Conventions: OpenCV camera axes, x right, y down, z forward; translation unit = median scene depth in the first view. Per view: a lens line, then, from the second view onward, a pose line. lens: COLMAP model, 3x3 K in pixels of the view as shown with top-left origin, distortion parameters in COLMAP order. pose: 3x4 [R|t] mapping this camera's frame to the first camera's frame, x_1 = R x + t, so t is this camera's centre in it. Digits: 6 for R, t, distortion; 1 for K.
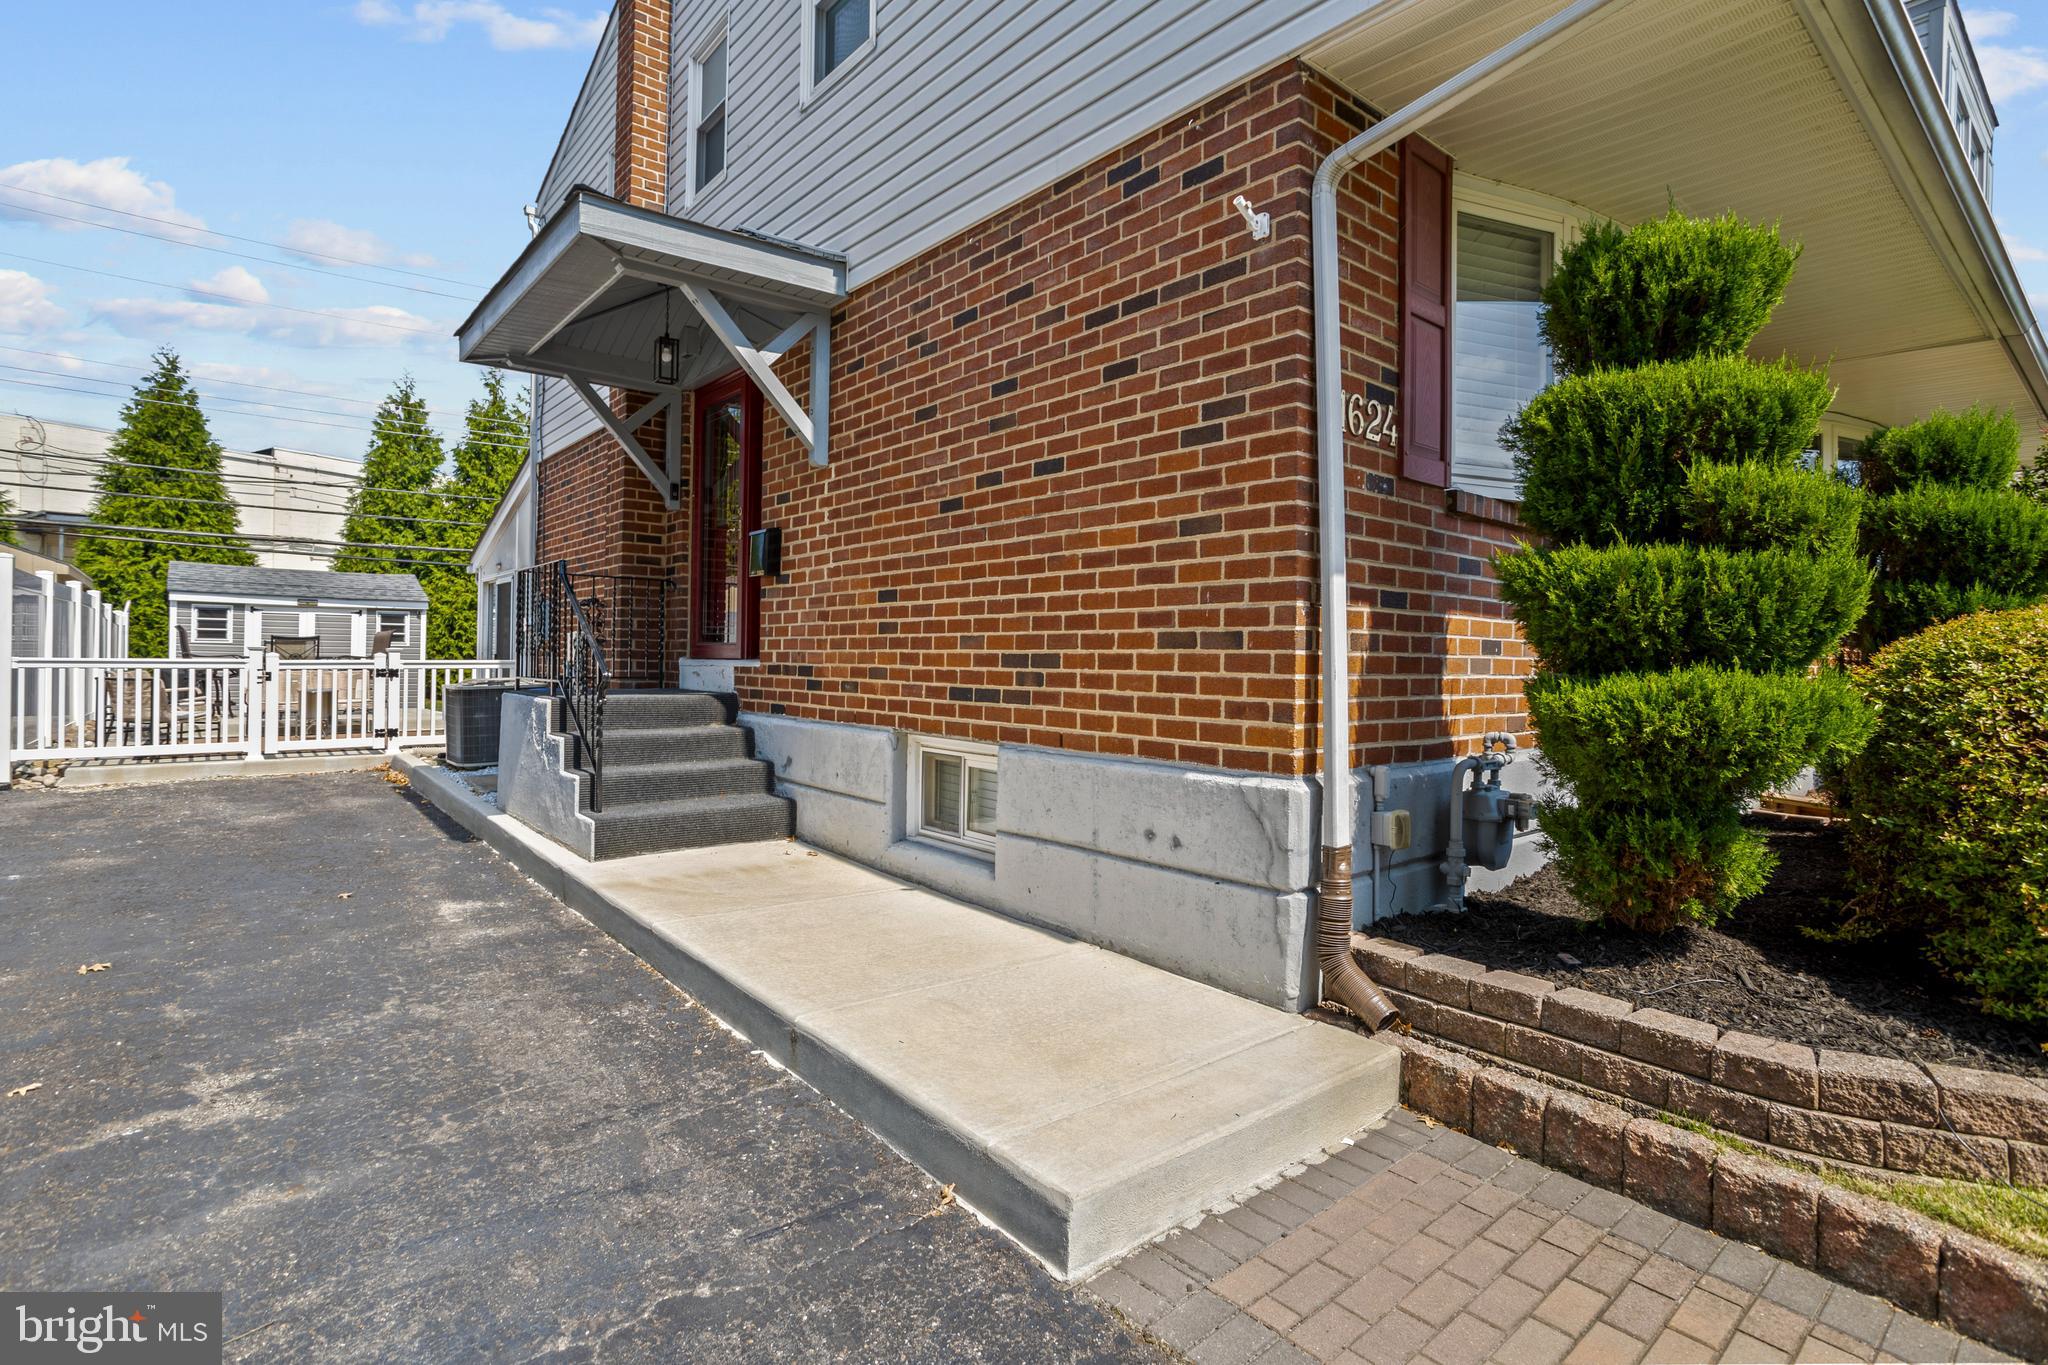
lens RADIAL K [[969.0, 0, 1012.9], [0, 969.0, 651.8], [0, 0, 1]] dist [-0.005428, 0.000202]
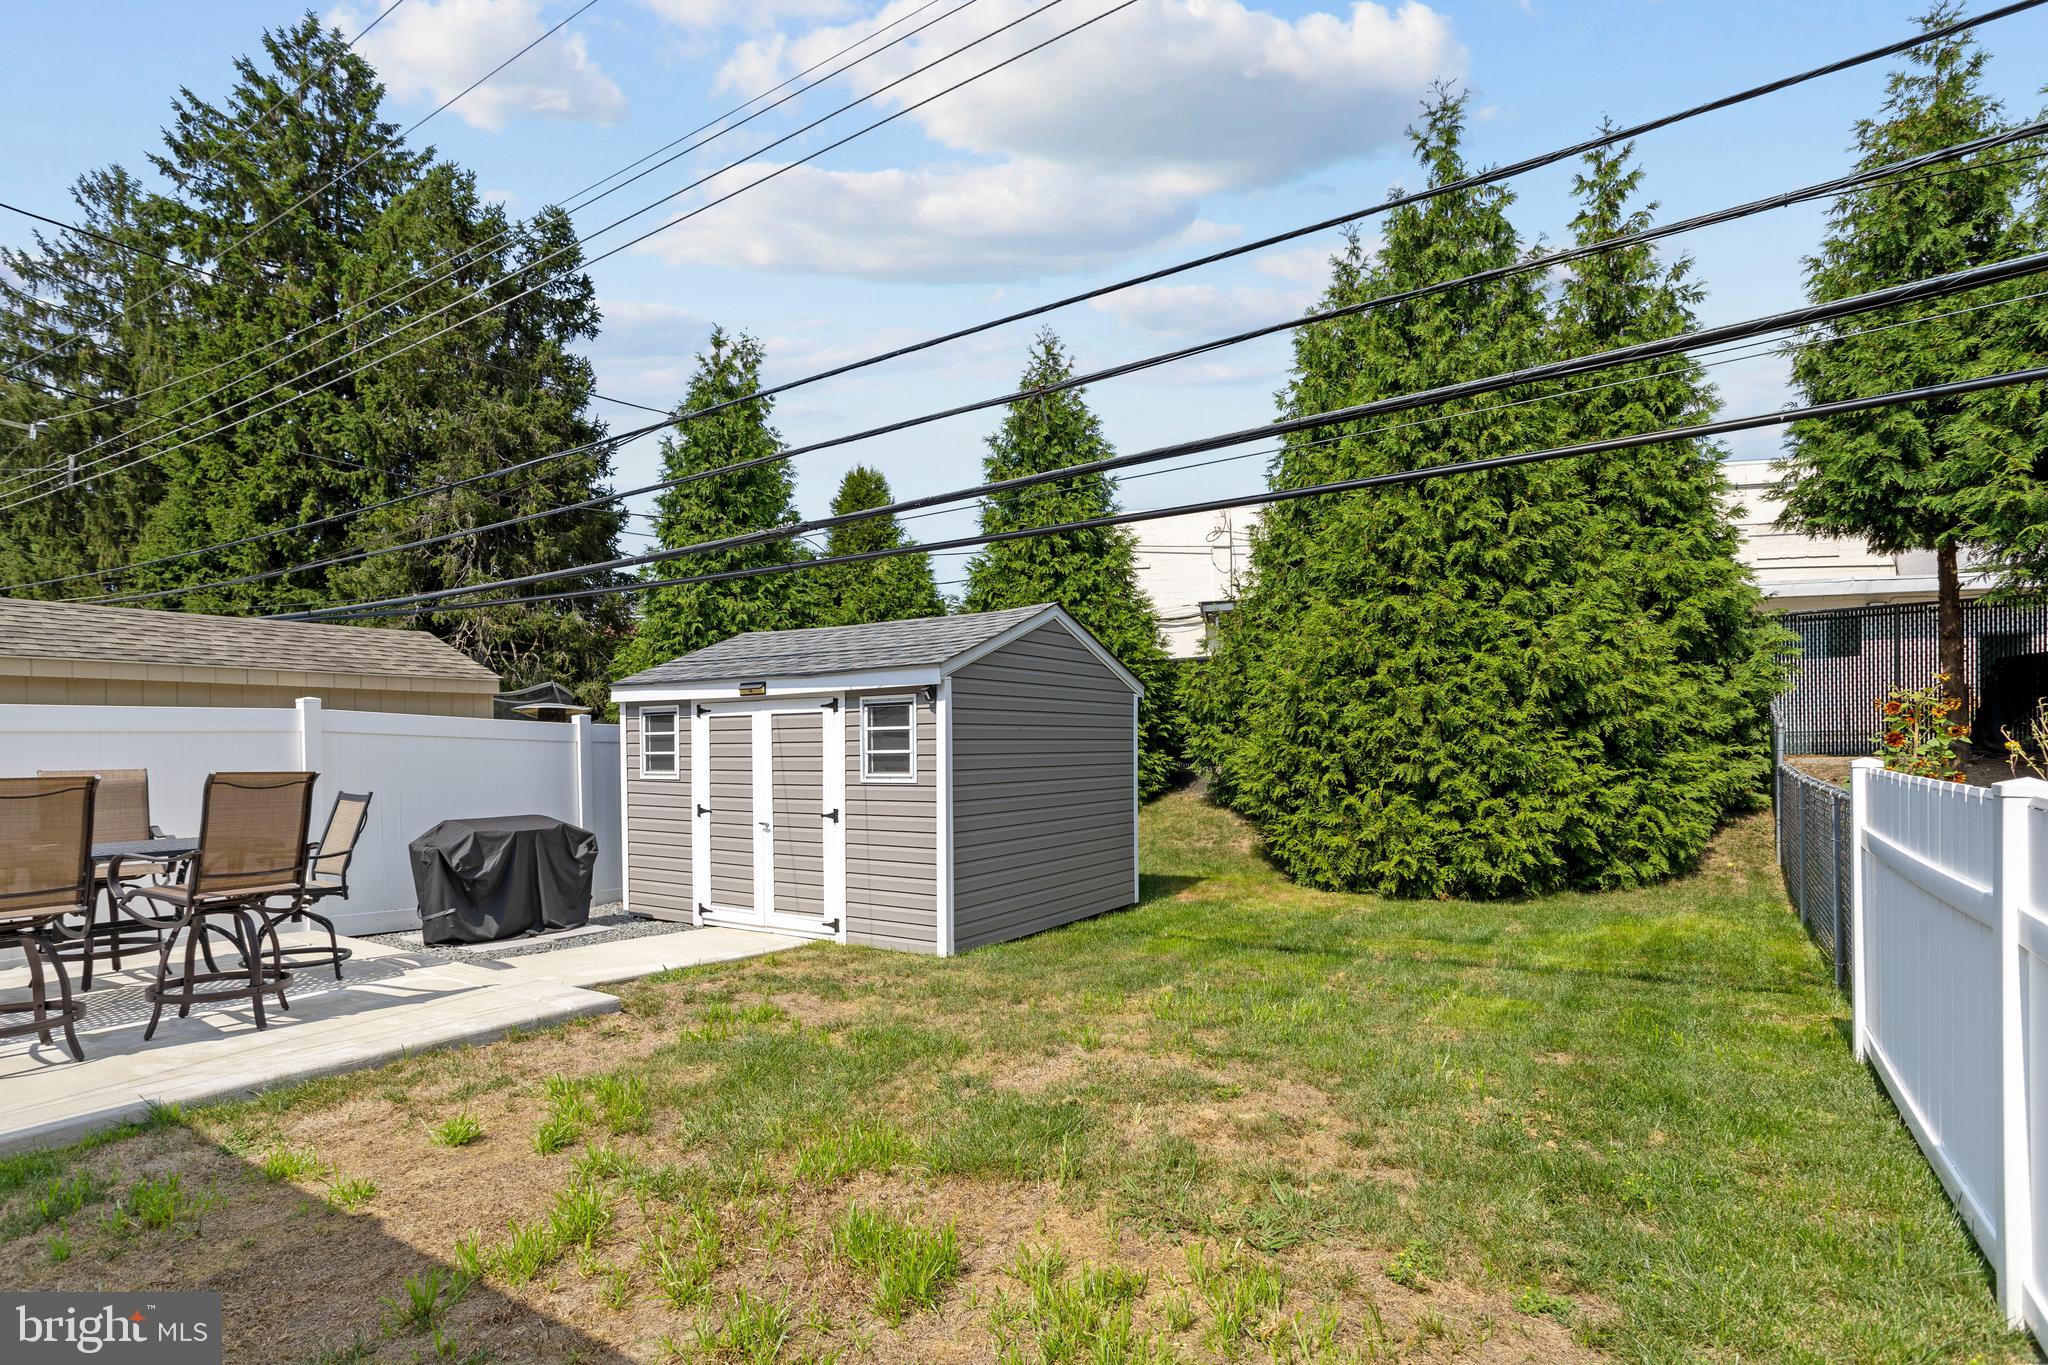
lens RADIAL K [[1019.5, 0, 998.4], [0, 1019.5, 751.2], [0, 0, 1]] dist [0.001560, 0.000160]
pose [[0.286163, -0.004485, -0.958171, -0.189463], [0.024859, 0.999687, 0.002745, -0.016131], [0.957859, -0.024605, 0.286185, 0.768512]]
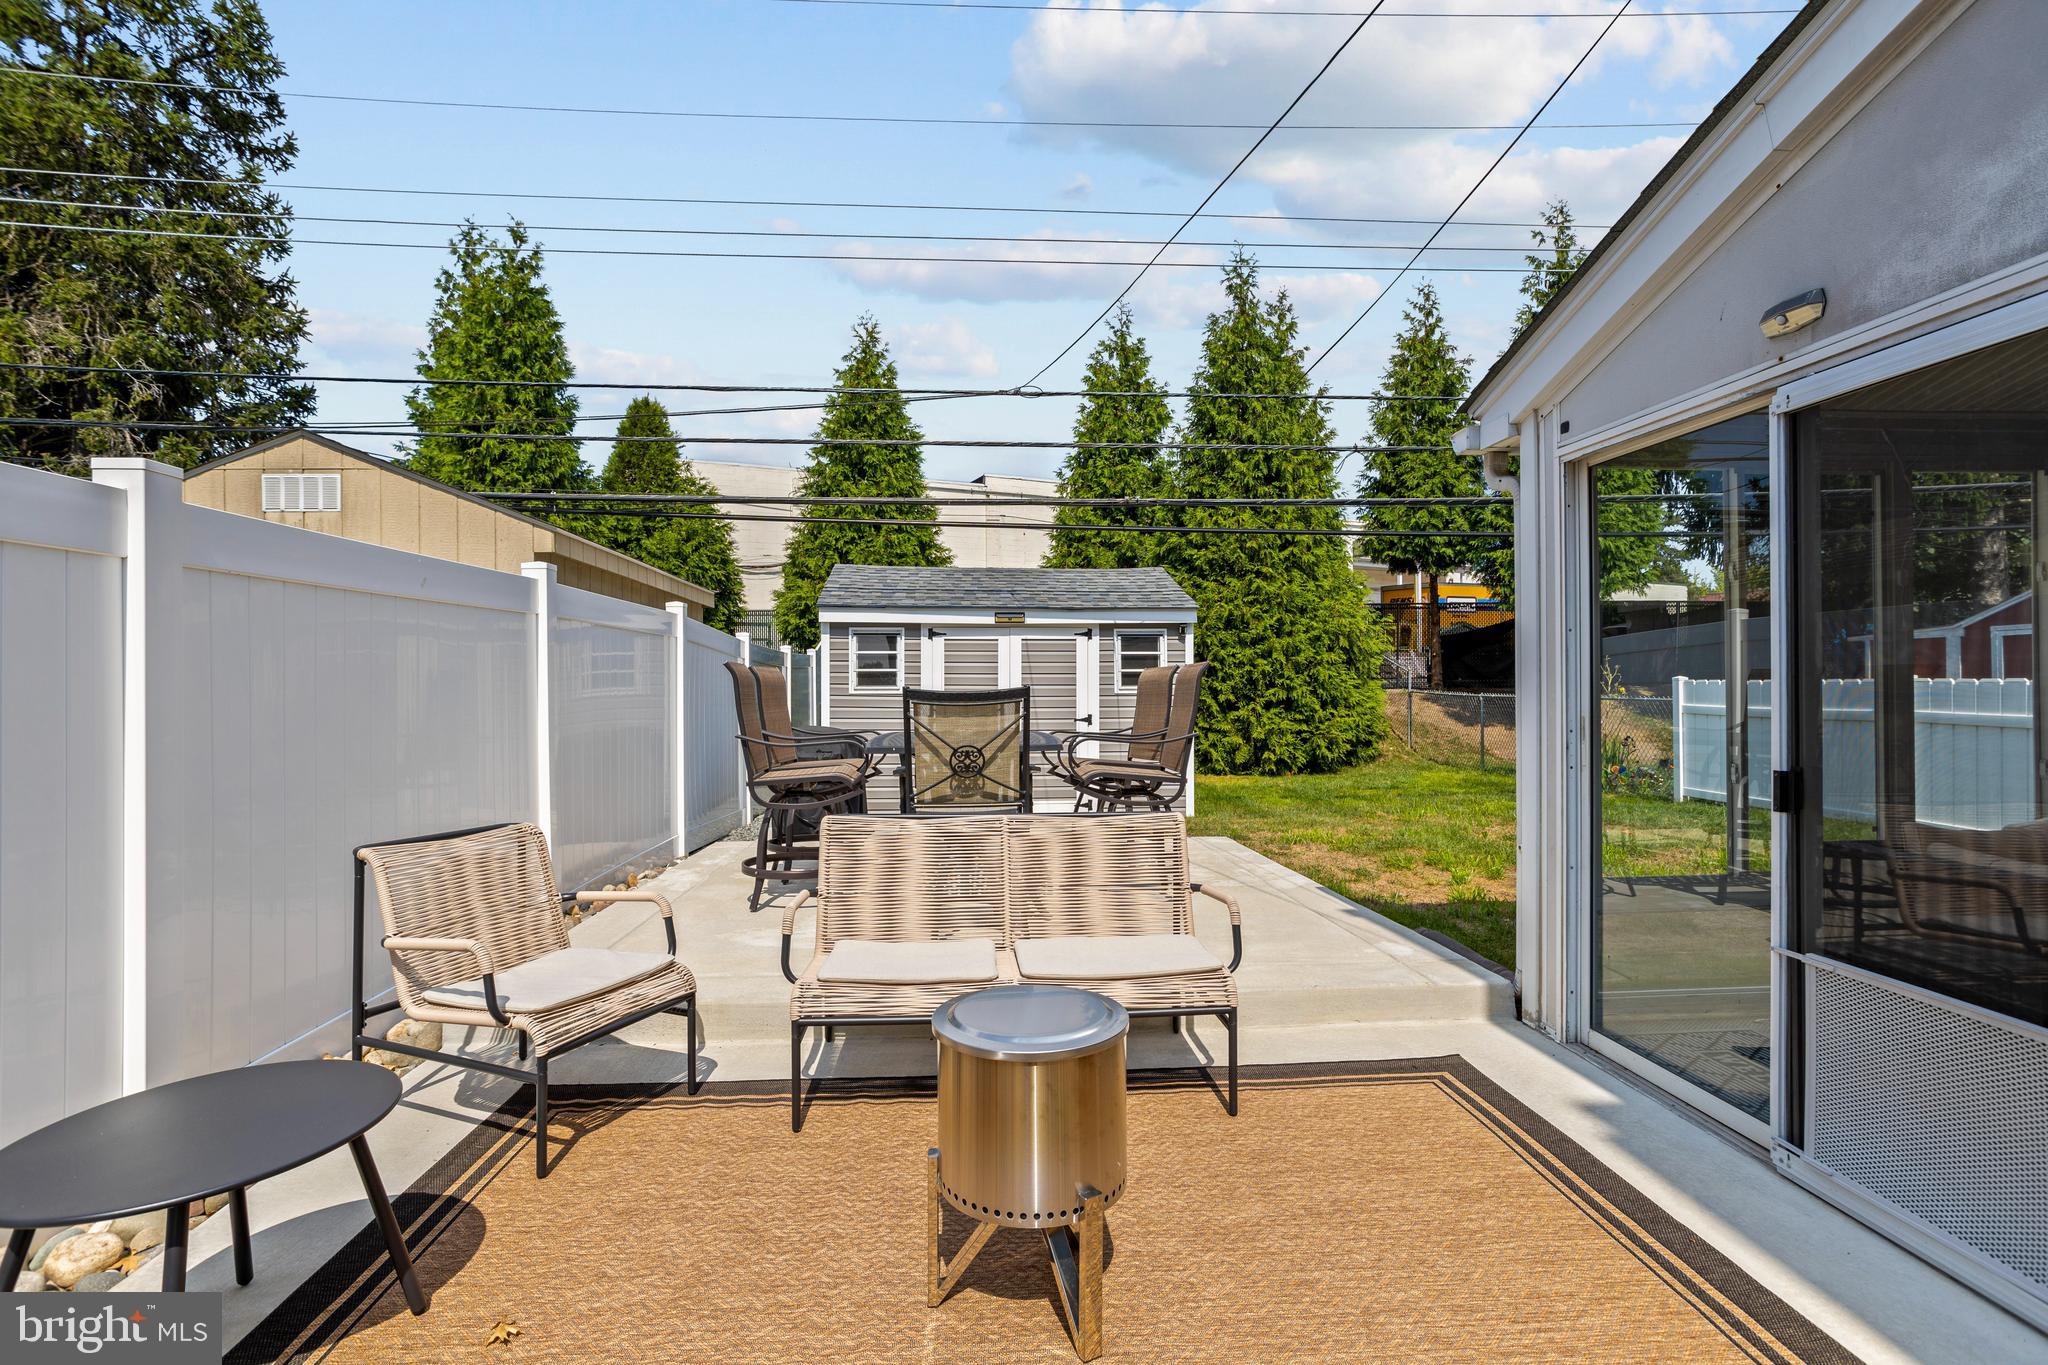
lens RADIAL K [[969.0, 0, 1018.6], [0, 969.0, 677.0], [0, 0, 1]] dist [-0.005428, 0.000202]
pose [[0.806856, -0.015827, -0.590536, -0.316001], [0.014158, 0.999872, -0.007453, -0.010319], [0.590579, -0.002347, 0.806977, 0.439528]]
